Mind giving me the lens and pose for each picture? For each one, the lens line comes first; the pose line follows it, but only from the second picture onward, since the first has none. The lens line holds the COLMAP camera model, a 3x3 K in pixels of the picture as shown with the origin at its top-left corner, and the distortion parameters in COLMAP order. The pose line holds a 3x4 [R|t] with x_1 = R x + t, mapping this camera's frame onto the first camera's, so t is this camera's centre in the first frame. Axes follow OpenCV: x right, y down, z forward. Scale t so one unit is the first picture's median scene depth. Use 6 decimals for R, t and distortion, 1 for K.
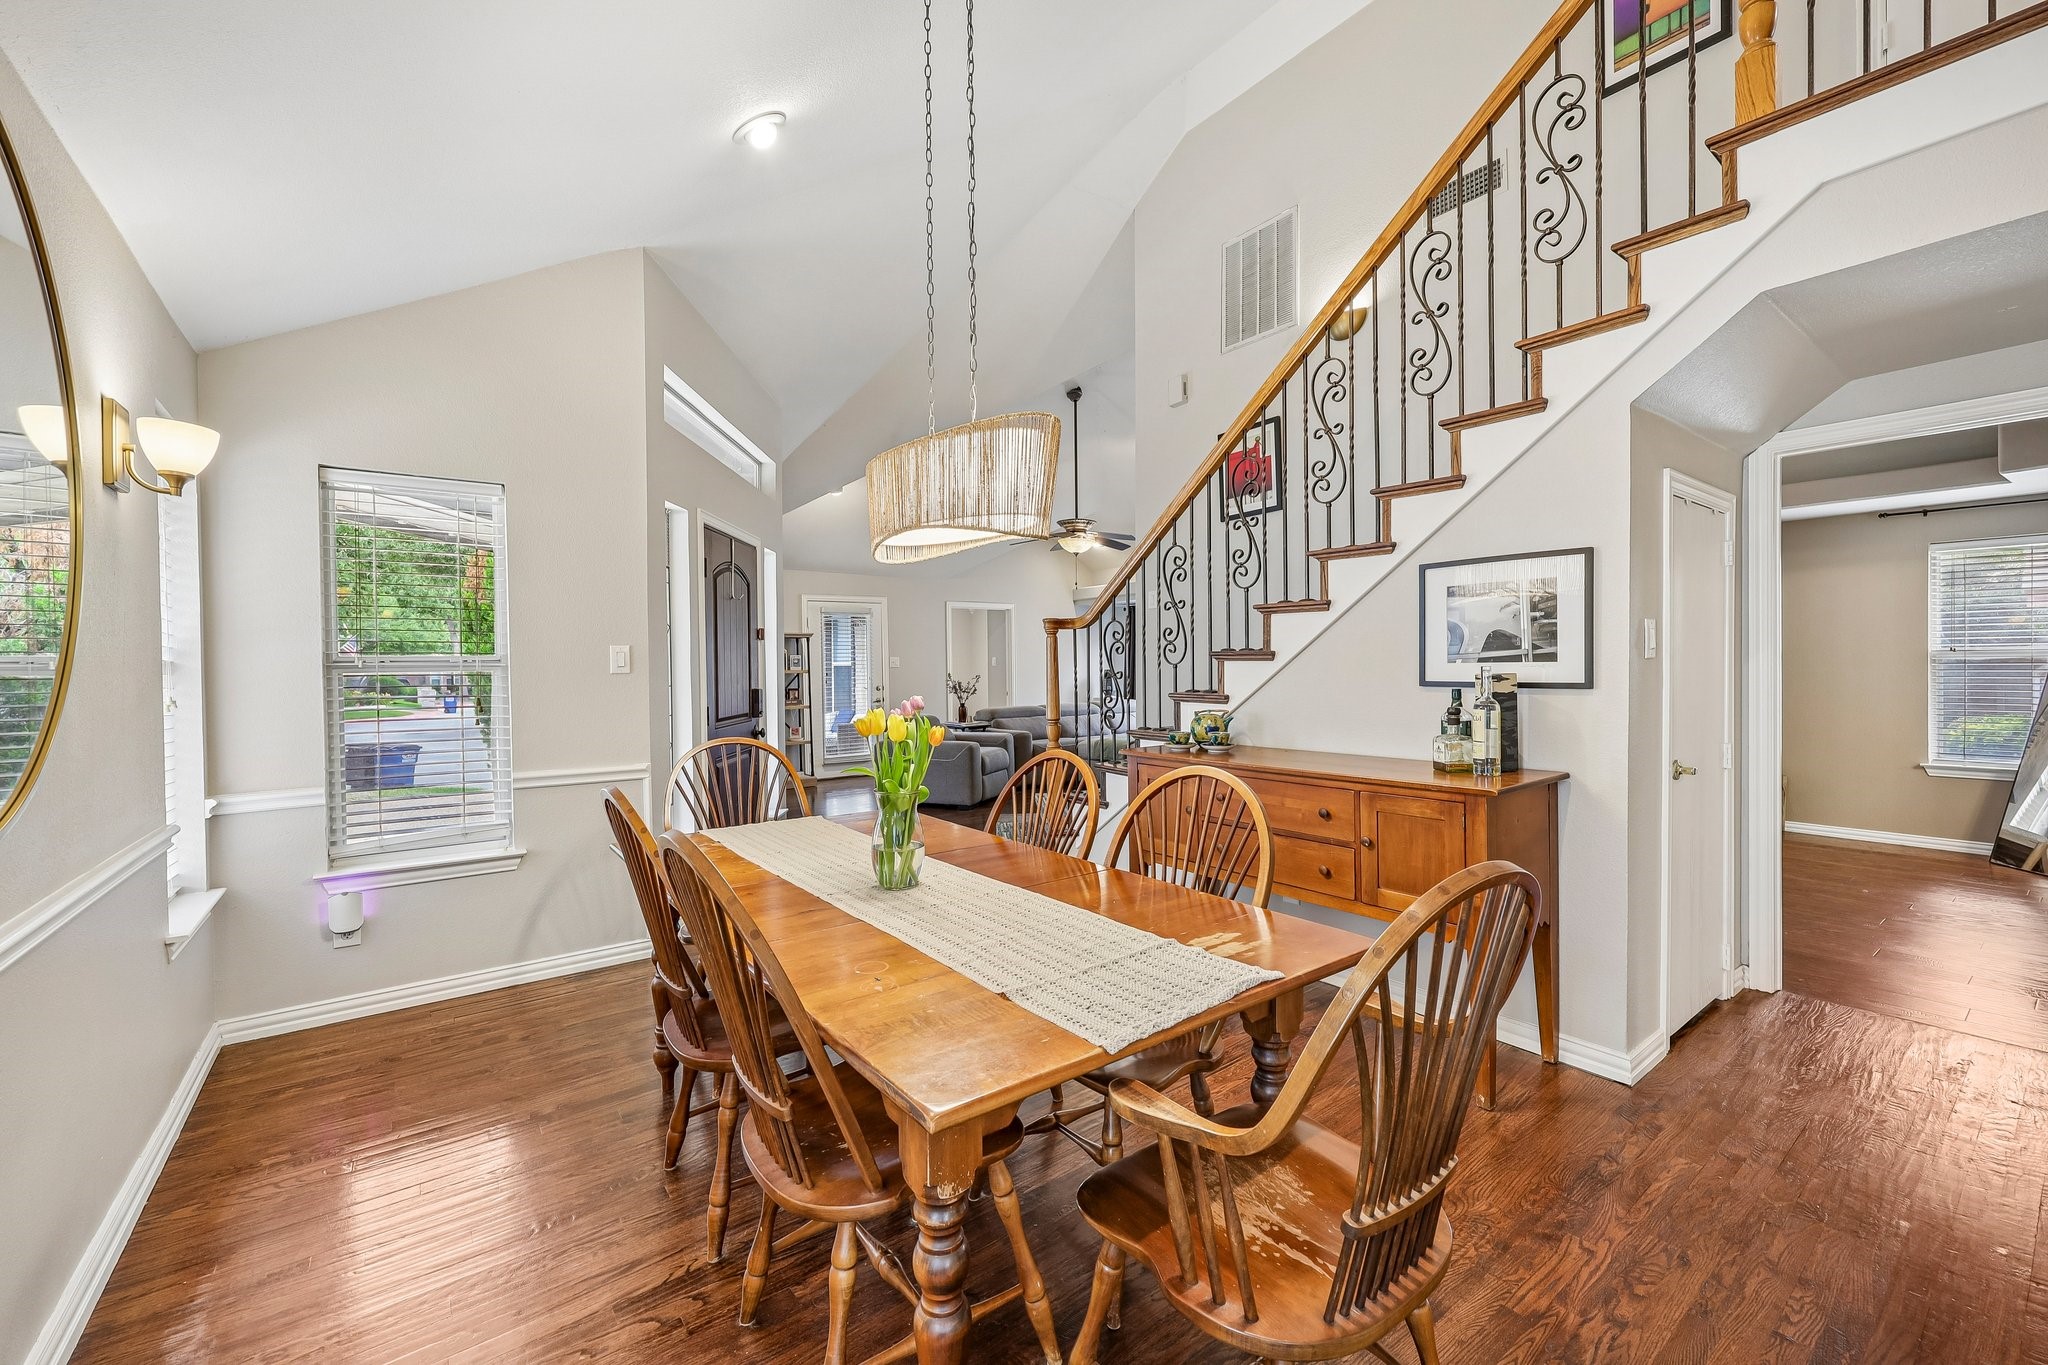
lens RADIAL K [[832.0, 0, 1024.4], [0, 832.0, 661.2], [0, 0, 1]] dist [0.001993, 0.000388]
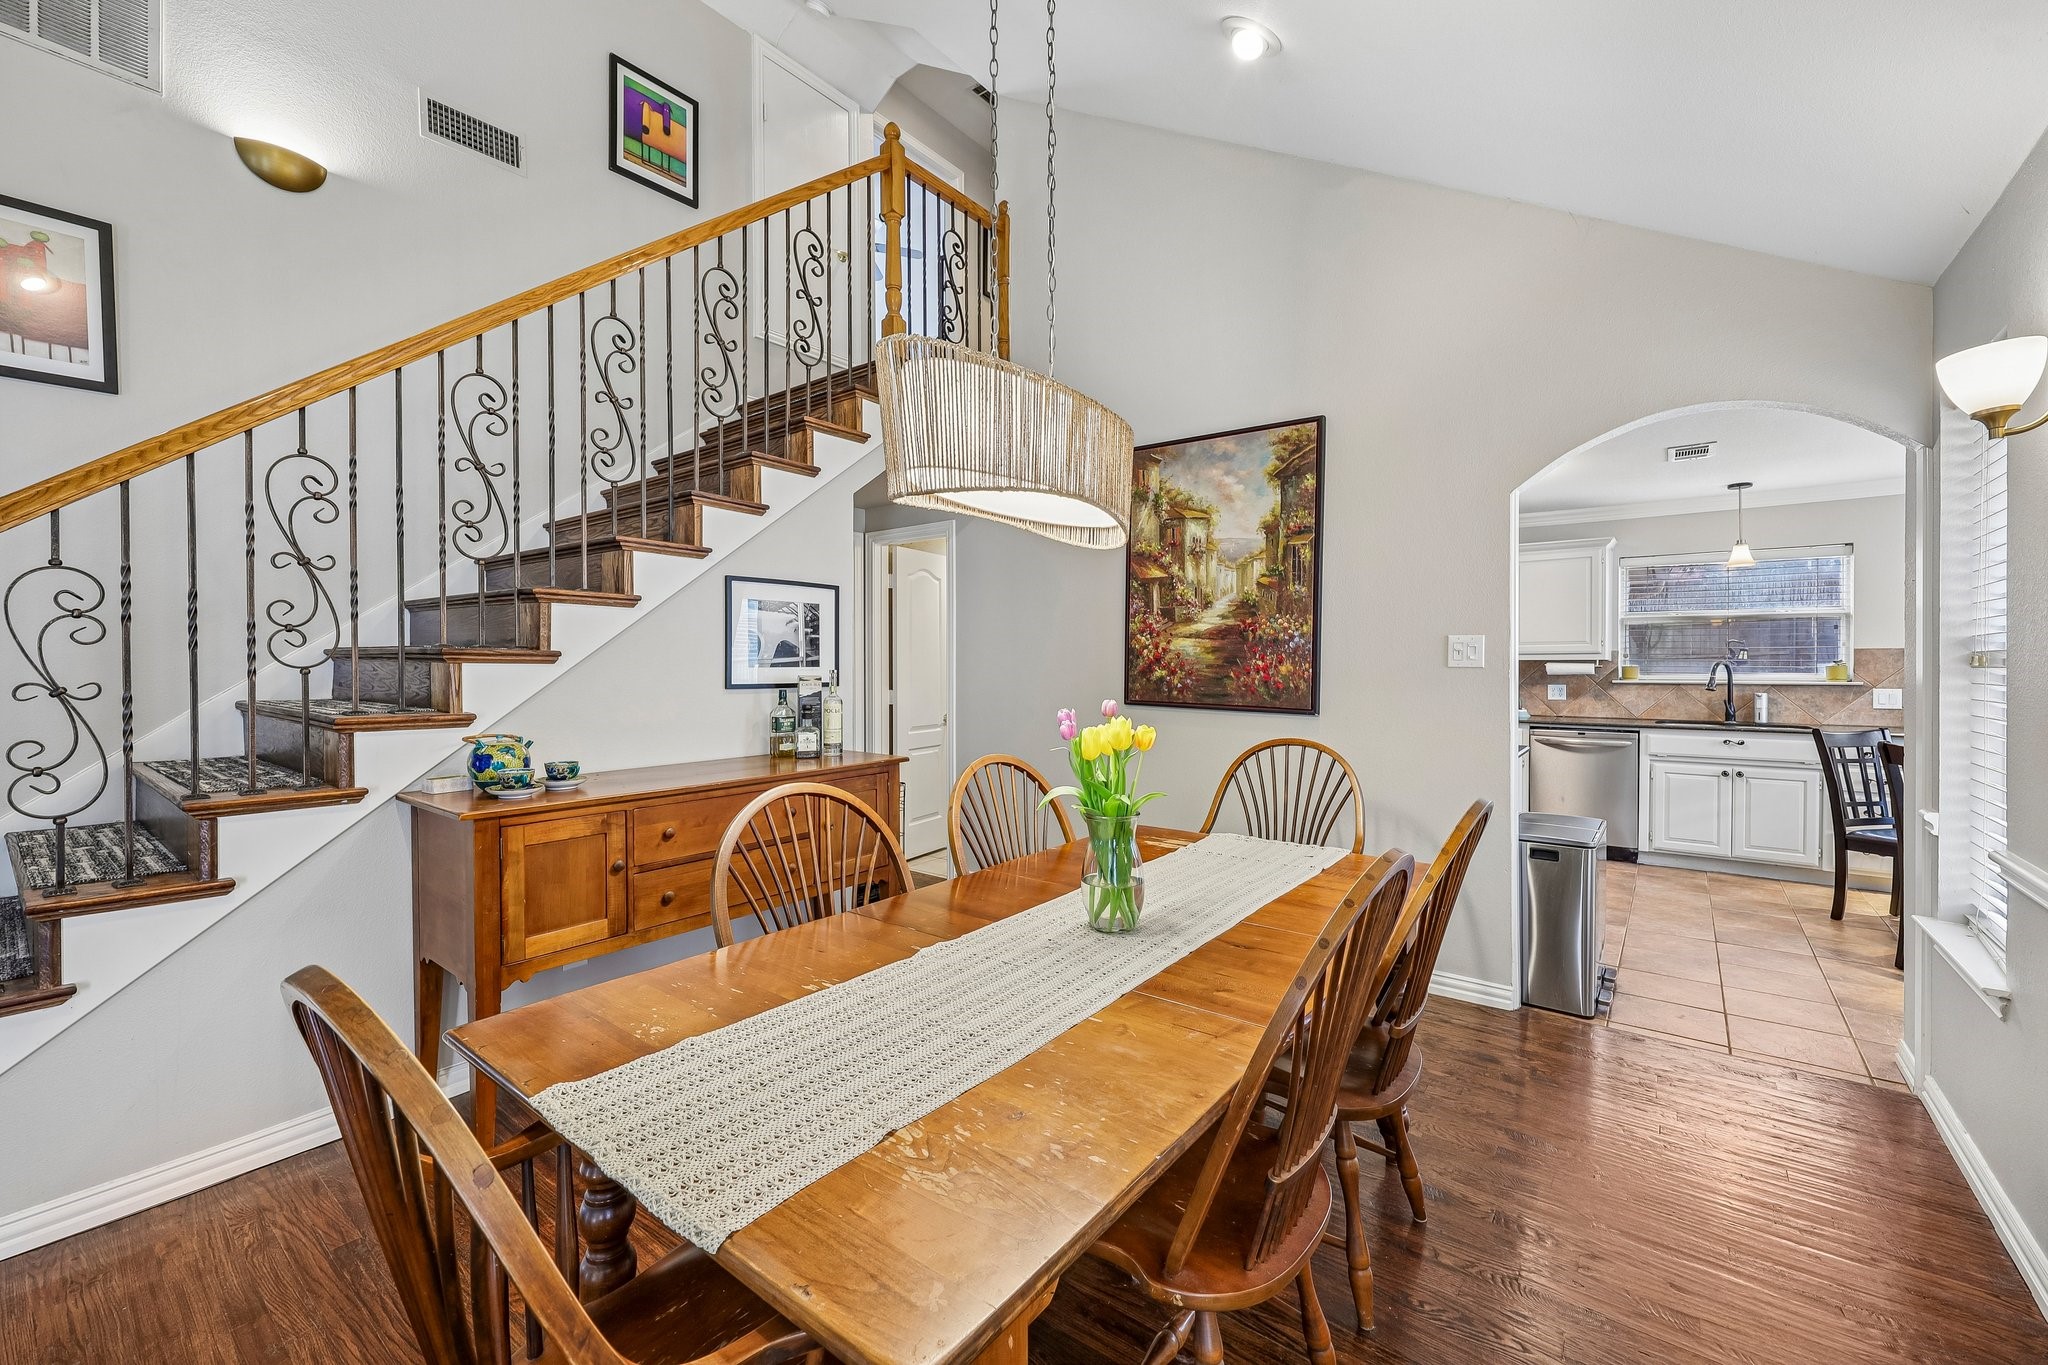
lens RADIAL K [[816.1, 0, 1054.8], [0, 816.1, 672.4], [0, 0, 1]] dist [0.020029, 0.000096]
pose [[-0.281929, 0.001923, 0.959433, -0.699325], [0.000773, 0.999998, -0.001778, 0.011471], [-0.959435, 0.000240, -0.281930, 0.974343]]
